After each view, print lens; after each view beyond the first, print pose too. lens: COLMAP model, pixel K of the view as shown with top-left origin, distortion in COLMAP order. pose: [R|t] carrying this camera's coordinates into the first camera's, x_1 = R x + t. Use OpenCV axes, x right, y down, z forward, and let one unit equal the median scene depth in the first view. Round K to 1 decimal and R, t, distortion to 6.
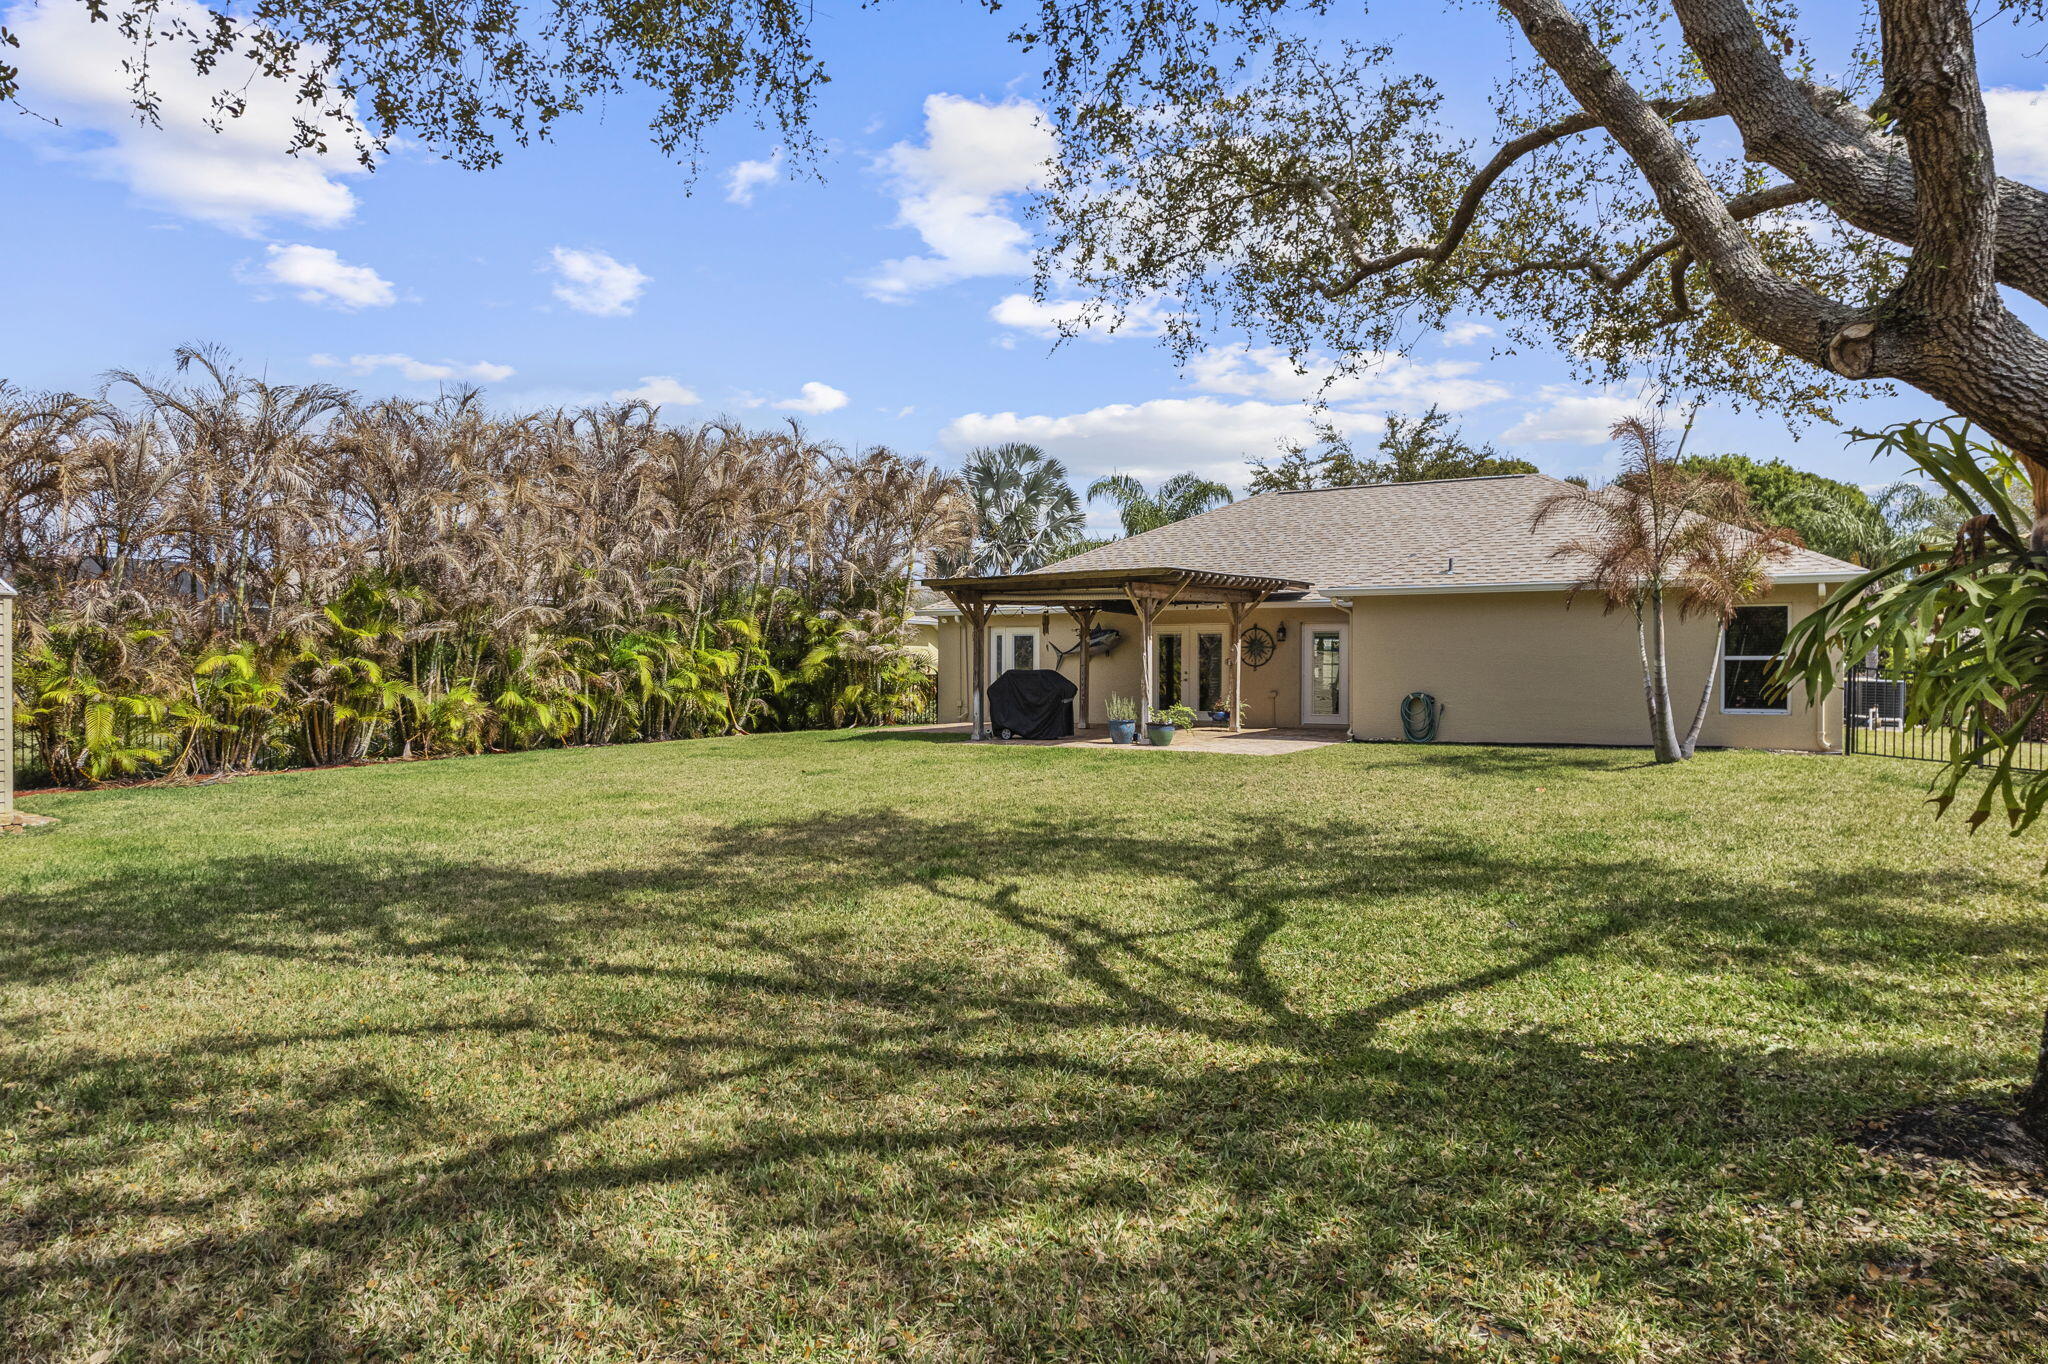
lens RADIAL K [[1308.1, 0, 1024.0], [0, 1308.1, 682.0], [0, 0, 1]] dist [-0.072905, 0.051202]
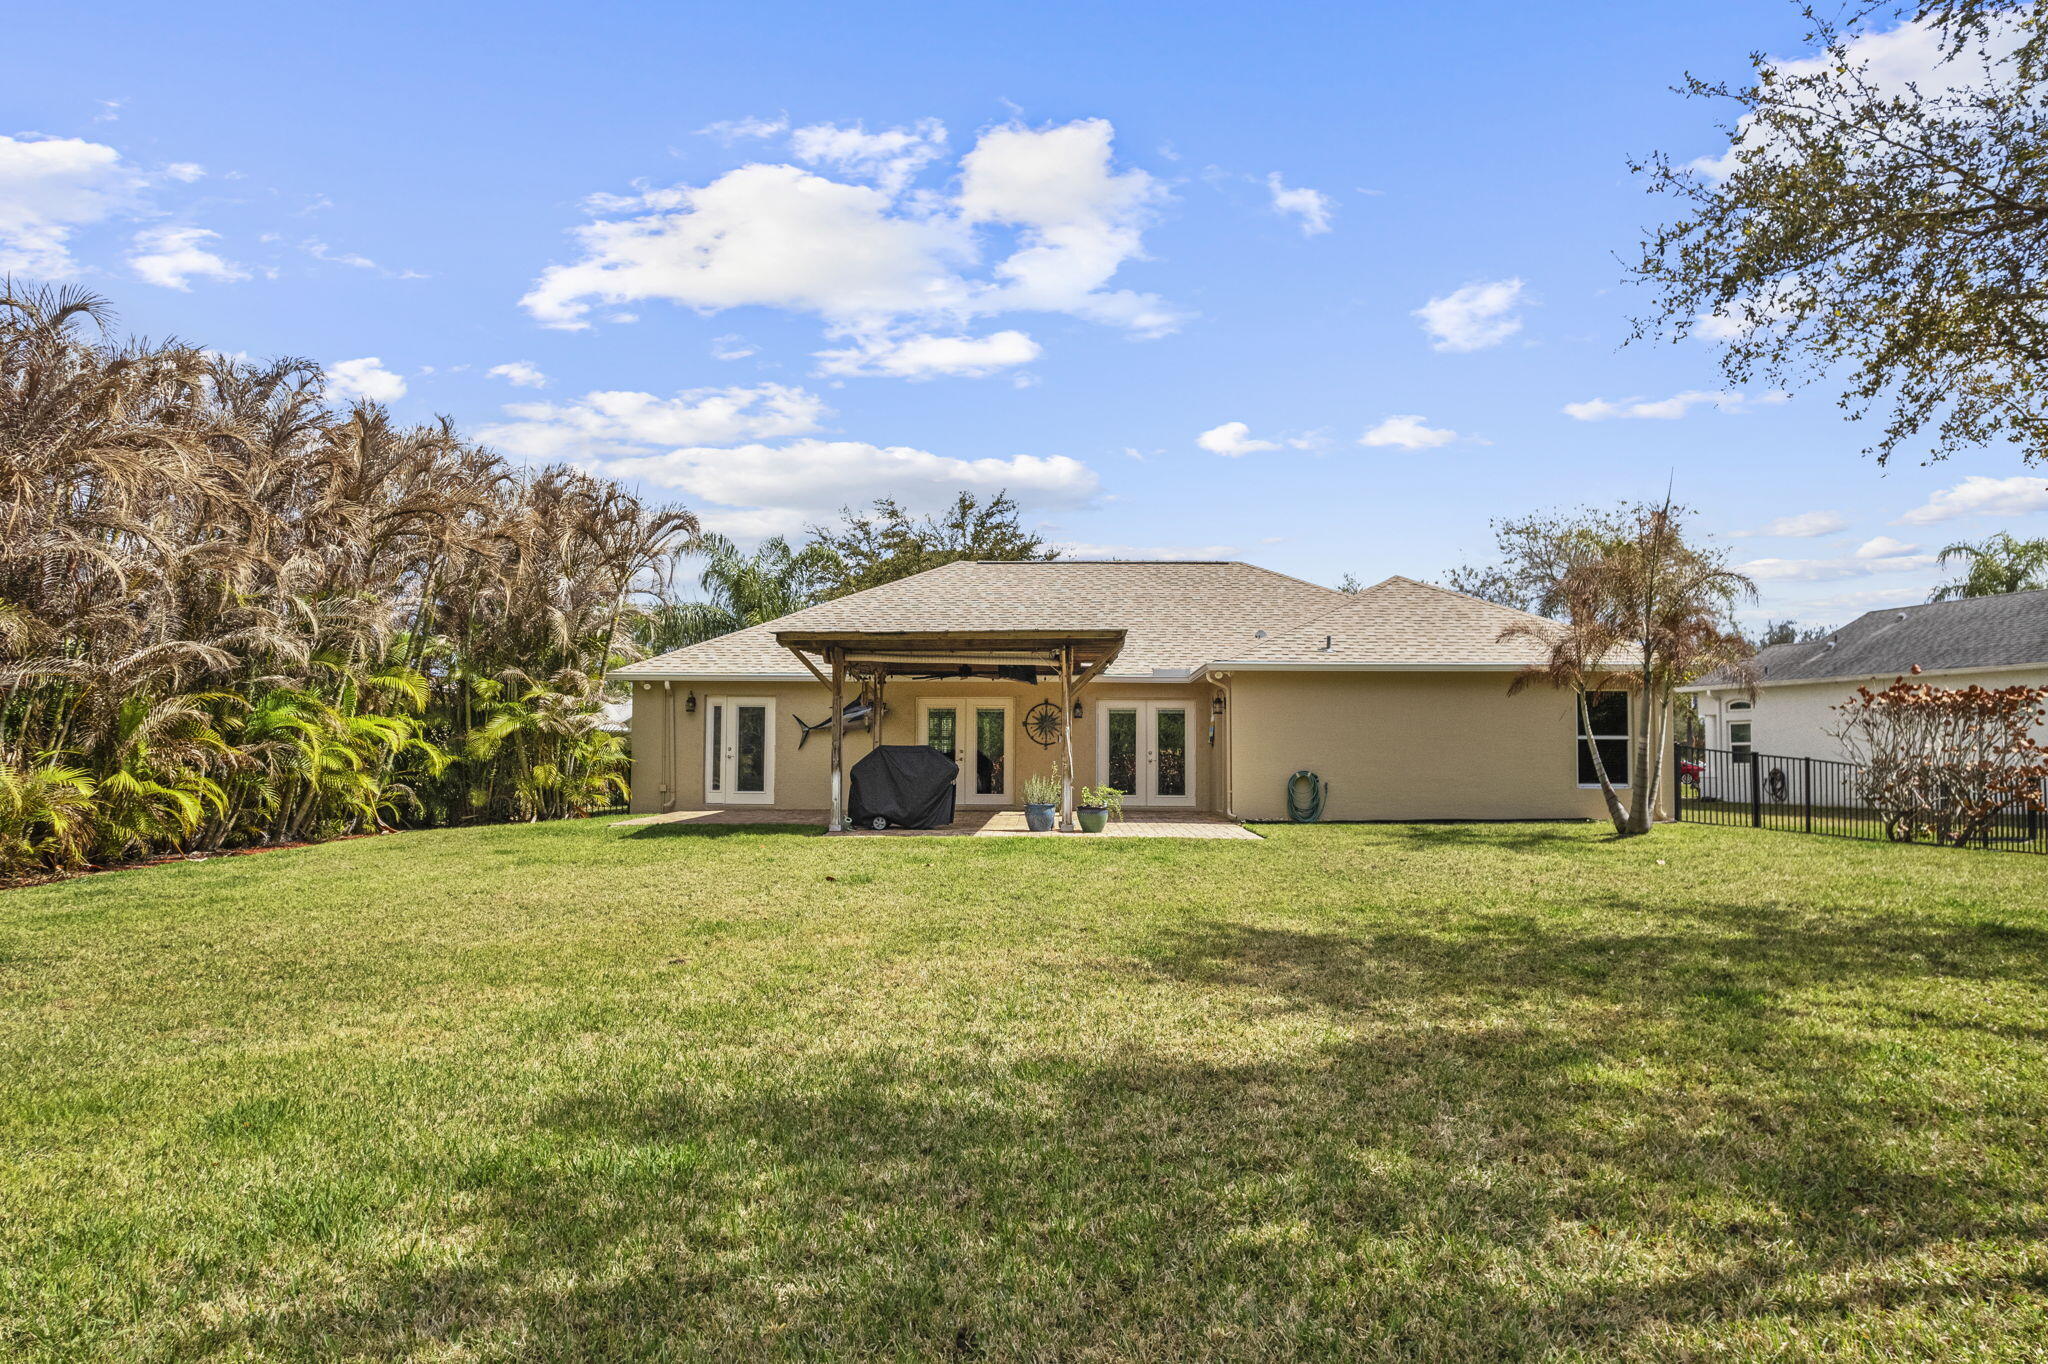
lens RADIAL K [[1308.1, 0, 1024.0], [0, 1308.1, 682.0], [0, 0, 1]] dist [-0.072905, 0.051202]
pose [[0.863798, 0.031983, 0.502822, -0.301177], [0.000097, 0.997973, -0.063645, 0.002588], [-0.503838, 0.055025, 0.862044, 0.197284]]
